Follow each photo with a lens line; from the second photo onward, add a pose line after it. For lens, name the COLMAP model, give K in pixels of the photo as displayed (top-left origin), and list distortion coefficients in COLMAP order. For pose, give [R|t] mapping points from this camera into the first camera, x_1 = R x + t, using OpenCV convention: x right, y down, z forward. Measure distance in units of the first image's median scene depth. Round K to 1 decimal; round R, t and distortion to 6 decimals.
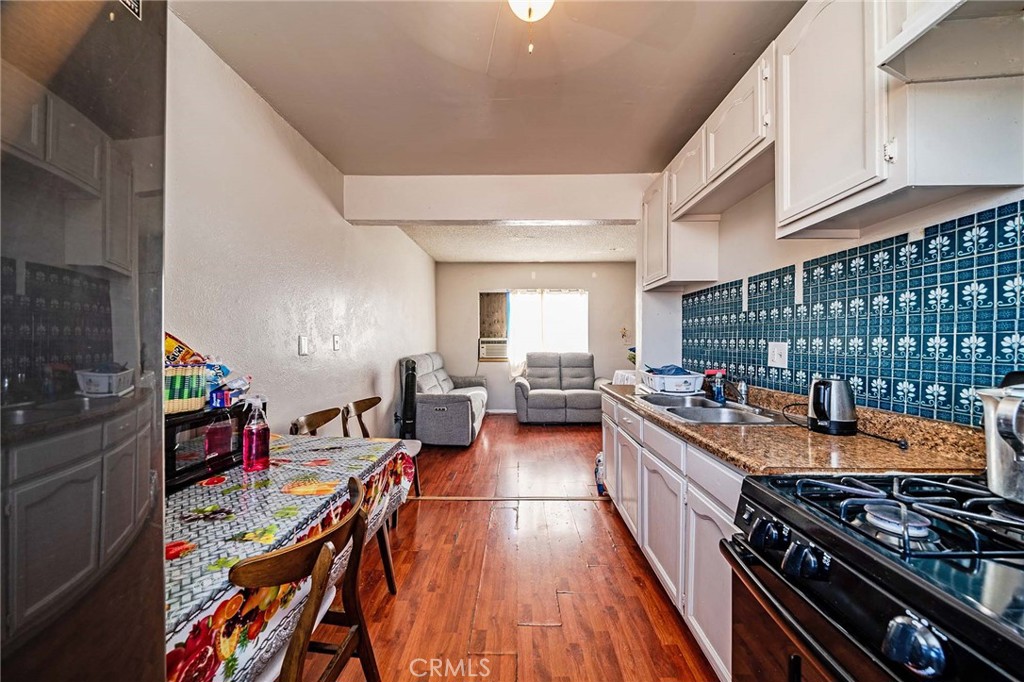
lens RADIAL K [[353.4, 0, 514.3], [0, 353.4, 341.0], [0, 0, 1]] dist [-0.001350, -0.000106]
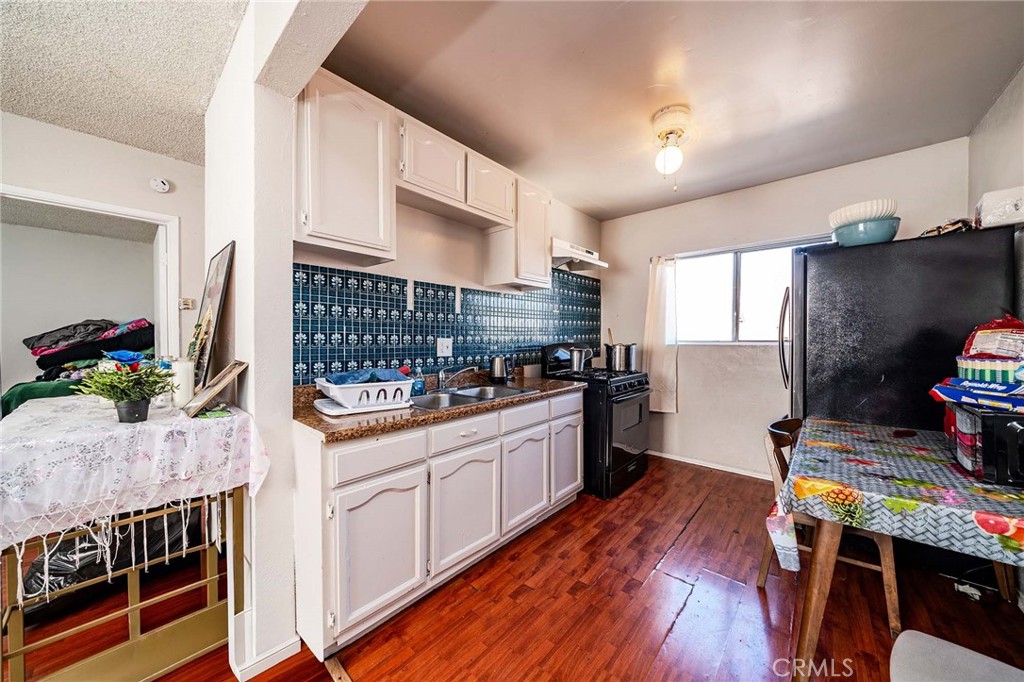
lens RADIAL K [[353.4, 0, 512.6], [0, 353.4, 343.0], [0, 0, 1]] dist [-0.001350, -0.000106]
pose [[-0.758889, -0.013886, 0.651072, -0.345602], [-0.005995, 0.999879, 0.014339, 0.000897], [-0.651193, 0.006978, -0.758880, 1.827360]]
